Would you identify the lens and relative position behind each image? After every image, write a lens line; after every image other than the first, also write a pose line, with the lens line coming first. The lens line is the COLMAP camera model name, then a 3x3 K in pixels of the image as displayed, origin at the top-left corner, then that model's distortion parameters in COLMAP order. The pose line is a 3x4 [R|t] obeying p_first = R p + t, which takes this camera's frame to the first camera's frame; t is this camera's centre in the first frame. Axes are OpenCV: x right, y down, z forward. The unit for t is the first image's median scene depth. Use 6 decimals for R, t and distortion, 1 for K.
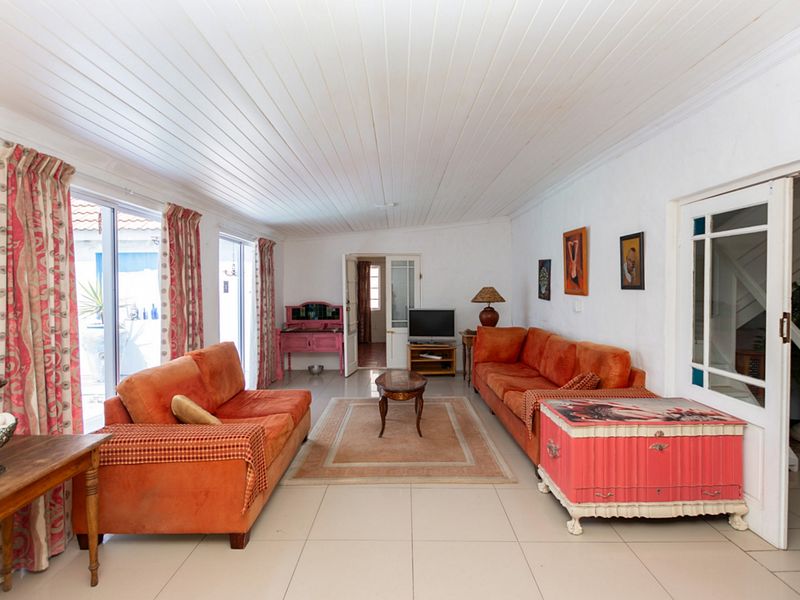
lens RADIAL K [[412.7, 0, 398.7], [0, 412.7, 294.9], [0, 0, 1]] dist [-0.010029, 0.000492]
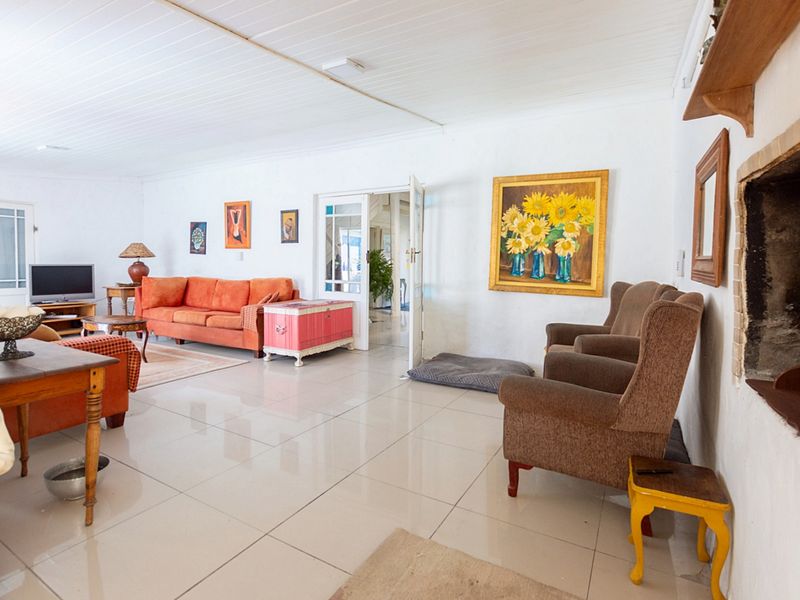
lens RADIAL K [[412.7, 0, 398.7], [0, 412.7, 294.9], [0, 0, 1]] dist [-0.010029, 0.000492]
pose [[0.491213, -0.056244, 0.869222, -0.547529], [0.006731, 0.998128, 0.060782, 0.078302], [-0.871013, -0.024006, 0.490672, -0.178207]]
